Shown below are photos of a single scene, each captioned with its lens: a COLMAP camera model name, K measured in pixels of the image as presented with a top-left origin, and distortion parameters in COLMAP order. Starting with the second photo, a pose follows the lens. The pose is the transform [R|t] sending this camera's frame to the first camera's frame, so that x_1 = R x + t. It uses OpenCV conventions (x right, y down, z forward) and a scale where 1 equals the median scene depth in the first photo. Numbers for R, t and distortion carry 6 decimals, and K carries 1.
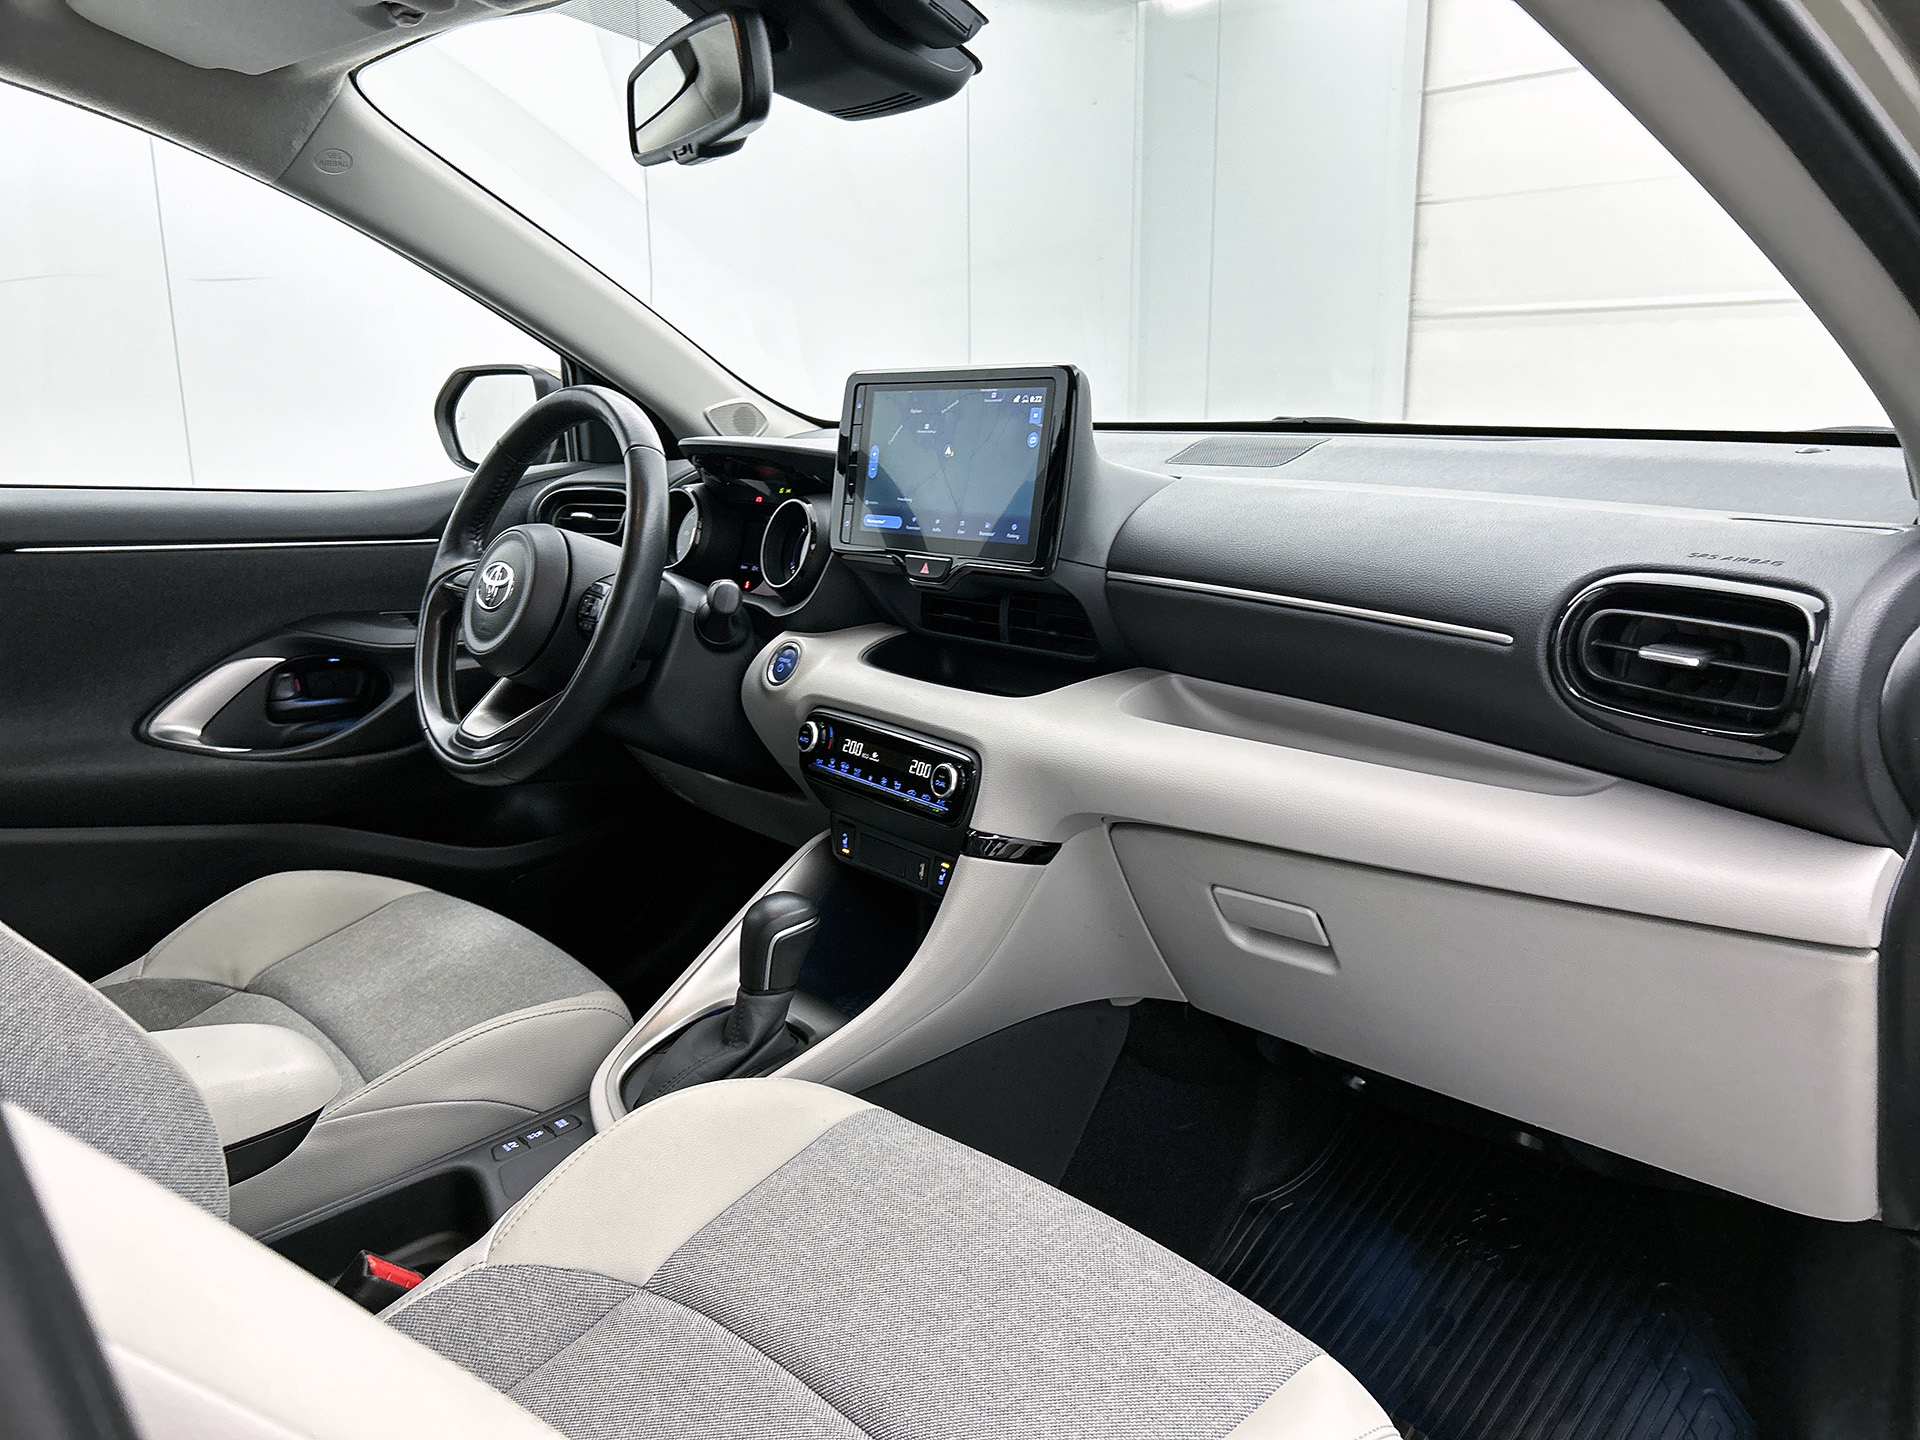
lens RADIAL K [[1466.9, 0, 954.7], [0, 1466.9, 721.7], [0, 0, 1]] dist [0.078645, -0.006843]
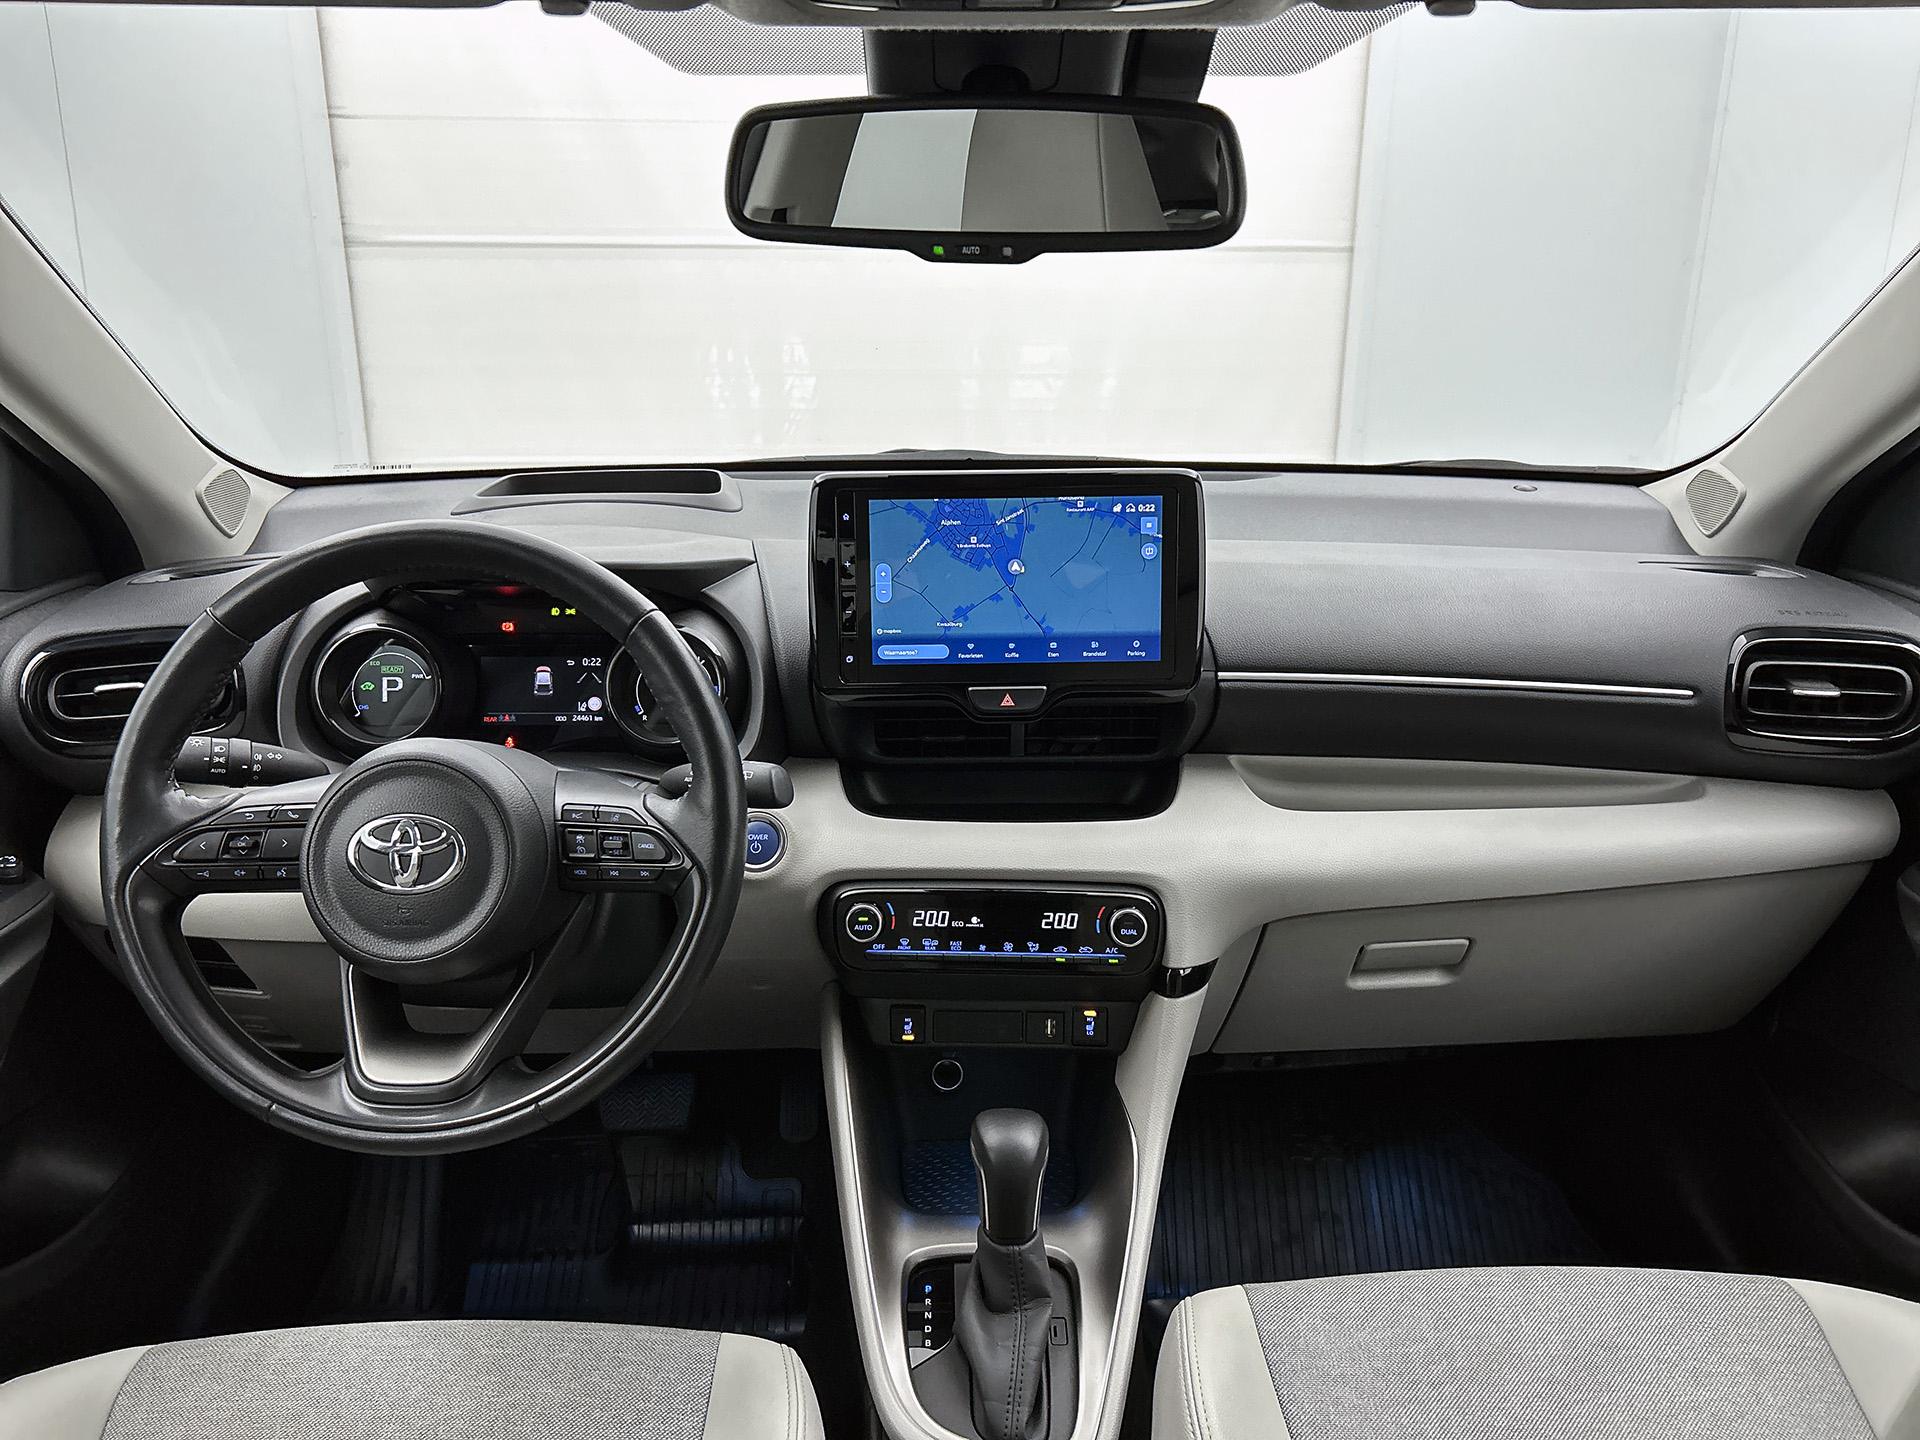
lens RADIAL K [[1466.9, 0, 962.6], [0, 1466.9, 709.5], [0, 0, 1]] dist [0.078645, -0.006843]
pose [[0.648343, -0.210209, 0.731754, -0.689894], [0.160281, 0.977274, 0.138728, -0.227565], [-0.744286, 0.027343, 0.667301, 0.435797]]
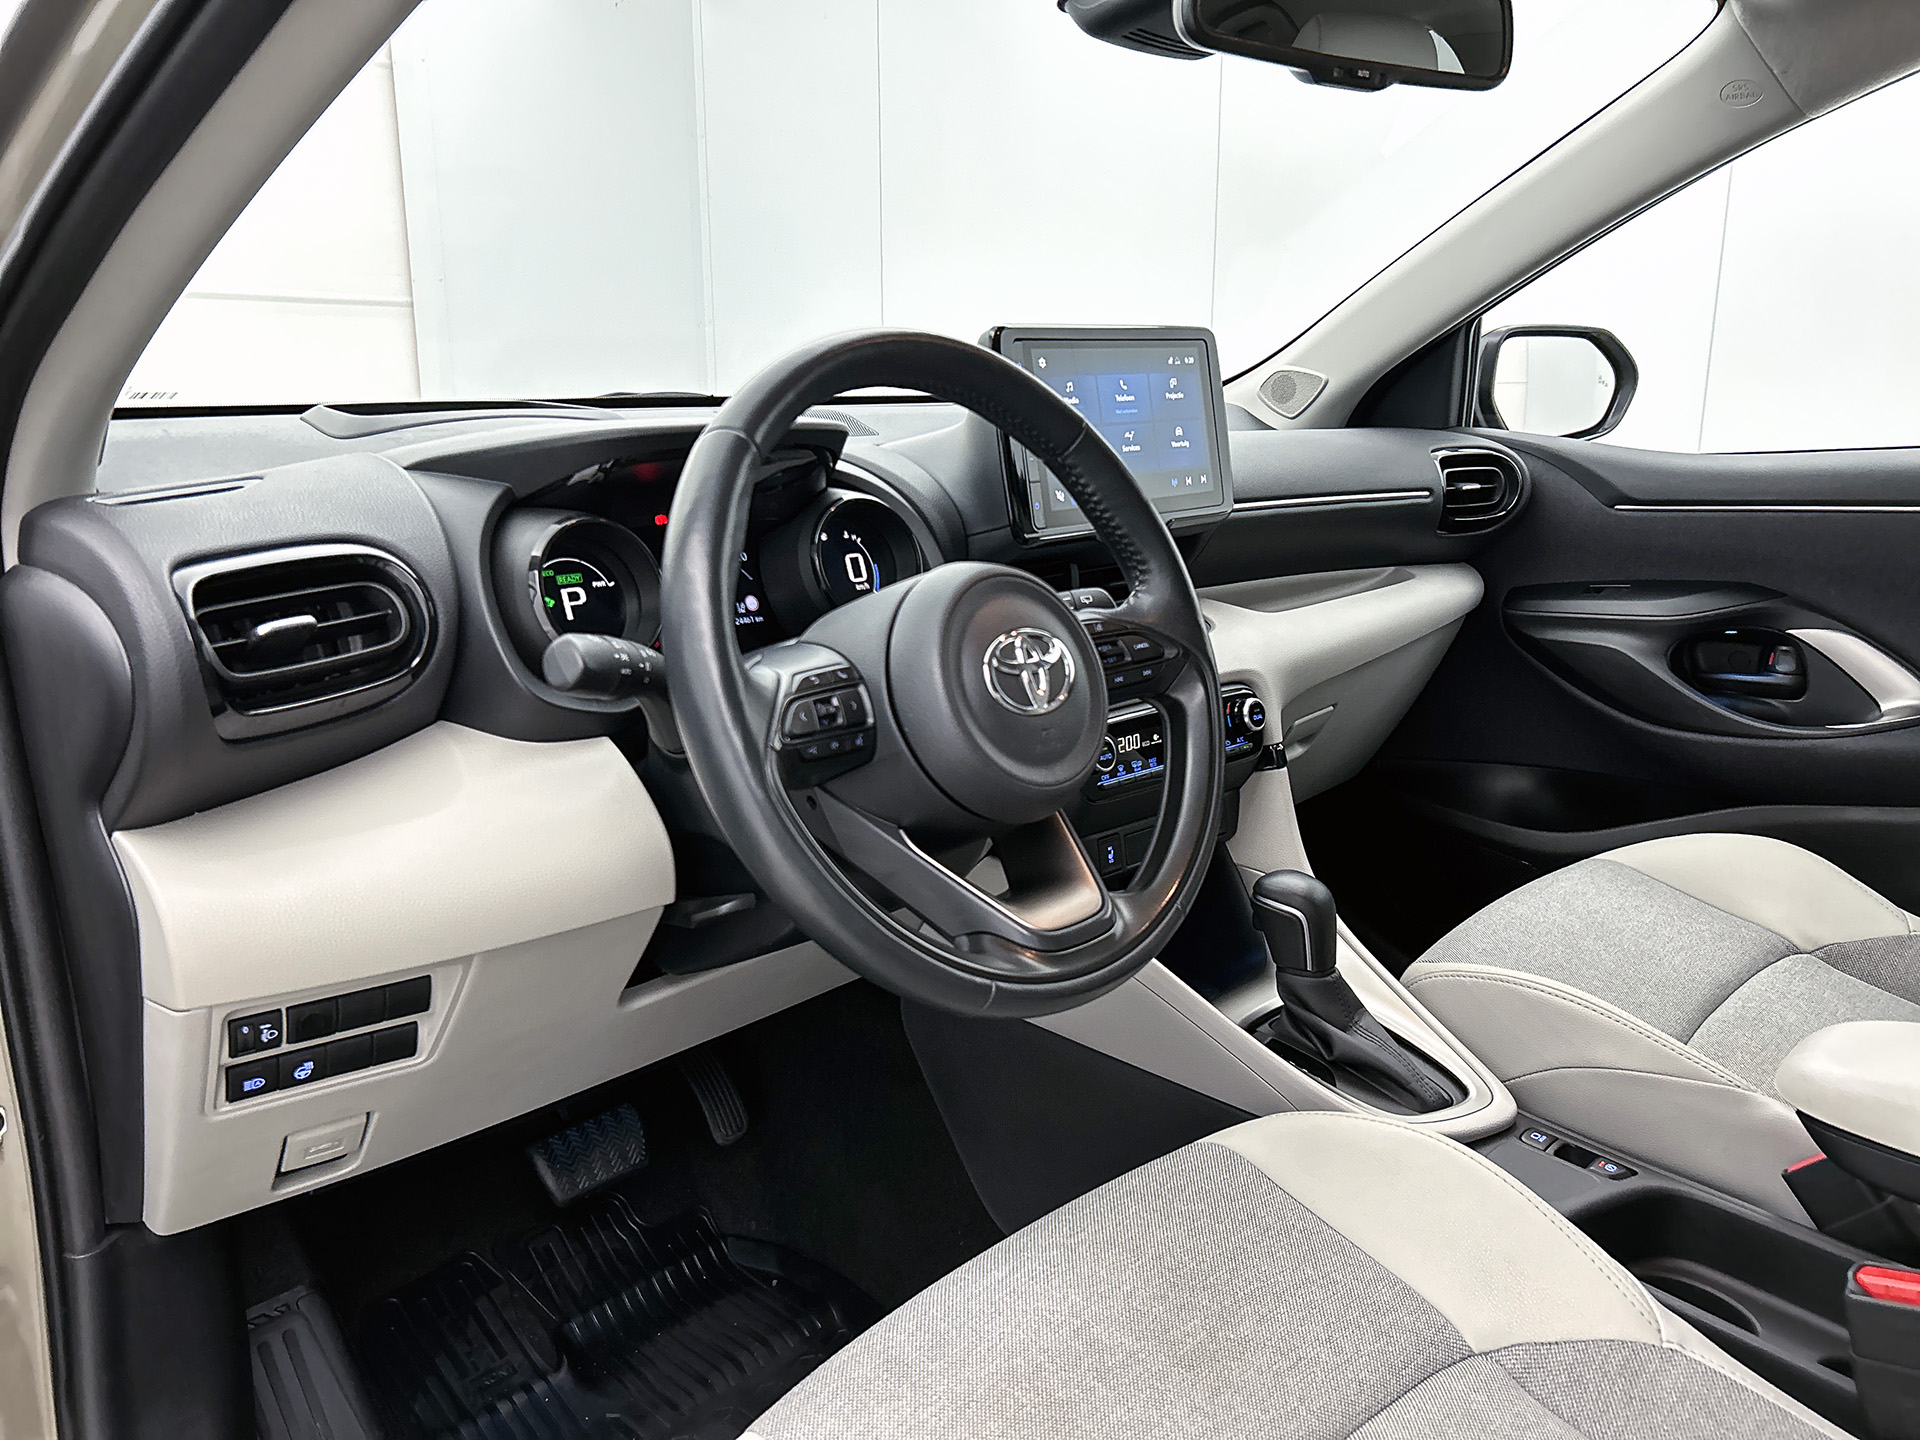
lens RADIAL K [[1466.9, 0, 969.8], [0, 1466.9, 713.5], [0, 0, 1]] dist [0.078645, -0.006843]
pose [[-0.104822, -0.203132, 0.973524, -0.986406], [0.222760, 0.949248, 0.222052, -0.235436], [-0.969222, 0.240138, -0.054252, 1.192154]]
